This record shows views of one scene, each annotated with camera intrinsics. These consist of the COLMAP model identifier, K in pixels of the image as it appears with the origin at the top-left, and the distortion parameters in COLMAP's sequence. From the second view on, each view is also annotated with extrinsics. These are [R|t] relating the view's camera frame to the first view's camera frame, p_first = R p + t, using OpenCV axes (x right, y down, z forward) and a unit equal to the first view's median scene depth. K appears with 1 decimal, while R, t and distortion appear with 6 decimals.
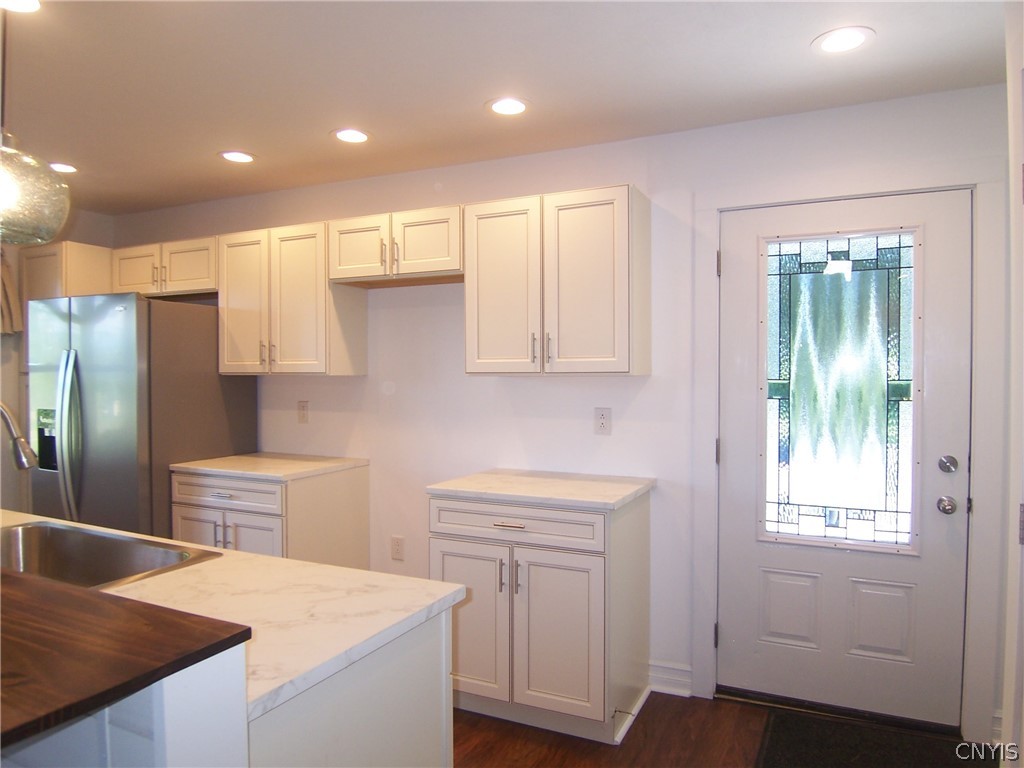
lens RADIAL K [[690.0, 0, 512.0], [0, 690.0, 384.0], [0, 0, 1]] dist [-0.052176, -0.000484]
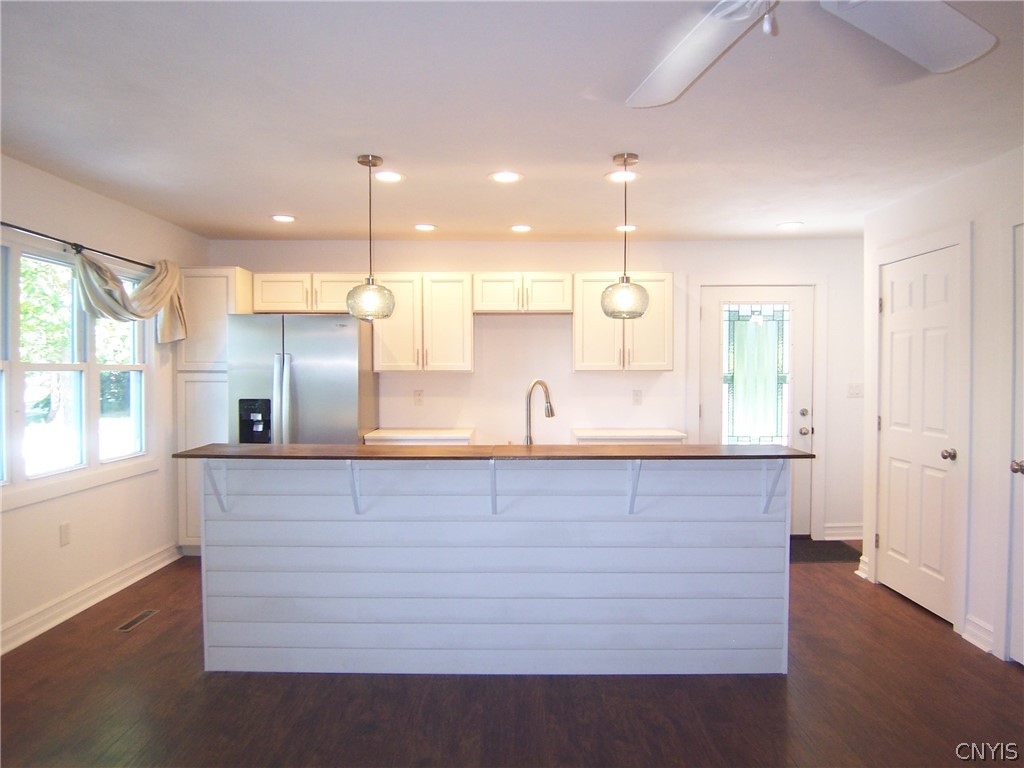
lens RADIAL K [[690.0, 0, 512.0], [0, 690.0, 384.0], [0, 0, 1]] dist [-0.052176, -0.000484]
pose [[0.900758, -0.009734, 0.434213, -0.959907], [0.009507, 0.999951, 0.002694, 0.011107], [-0.434218, 0.001701, 0.900806, -0.476636]]
